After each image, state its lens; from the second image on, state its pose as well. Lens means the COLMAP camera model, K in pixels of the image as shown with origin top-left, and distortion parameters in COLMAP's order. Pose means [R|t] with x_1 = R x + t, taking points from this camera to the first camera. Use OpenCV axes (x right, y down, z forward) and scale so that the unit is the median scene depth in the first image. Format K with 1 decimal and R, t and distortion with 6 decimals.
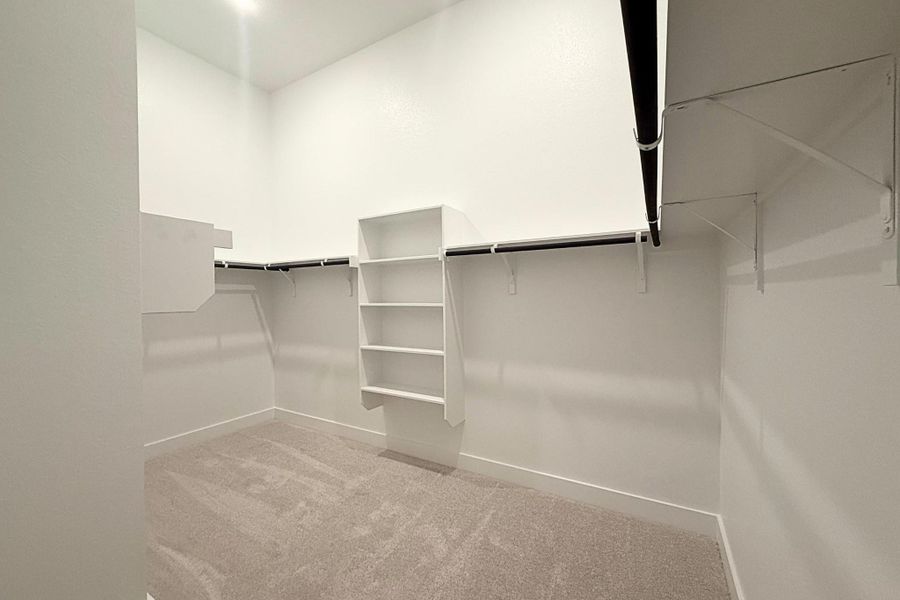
lens RADIAL K [[362.3, 0, 450.0], [0, 362.3, 300.0], [0, 0, 1]] dist [-0.000865, -0.000139]
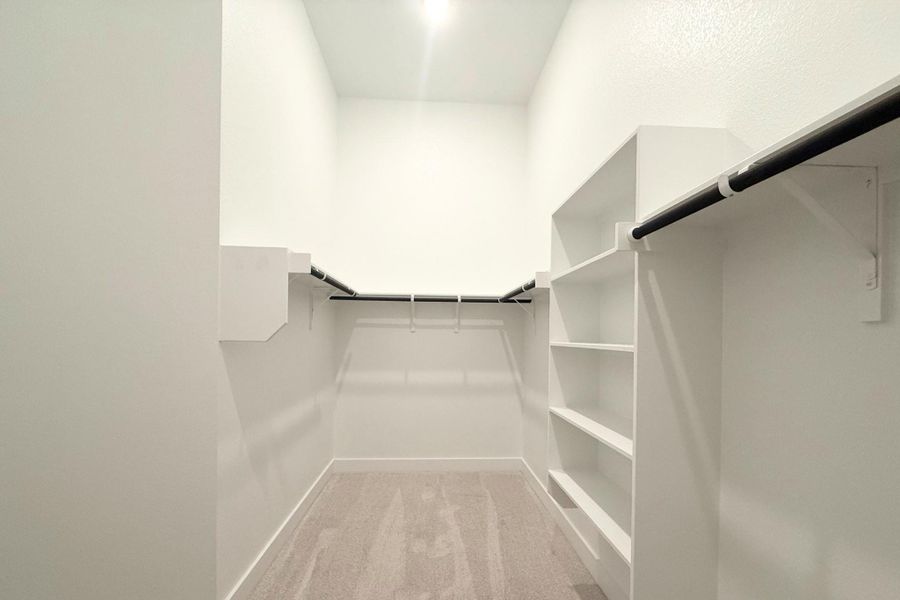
lens RADIAL K [[359.7, 0, 449.1], [0, 359.7, 337.4], [0, 0, 1]] dist [0.000398, 0.000020]
pose [[0.550329, 0.017417, -0.834766, 0.197434], [-0.024569, 0.999687, 0.004660, 0.002884], [0.834586, 0.017945, 0.550585, 0.478645]]
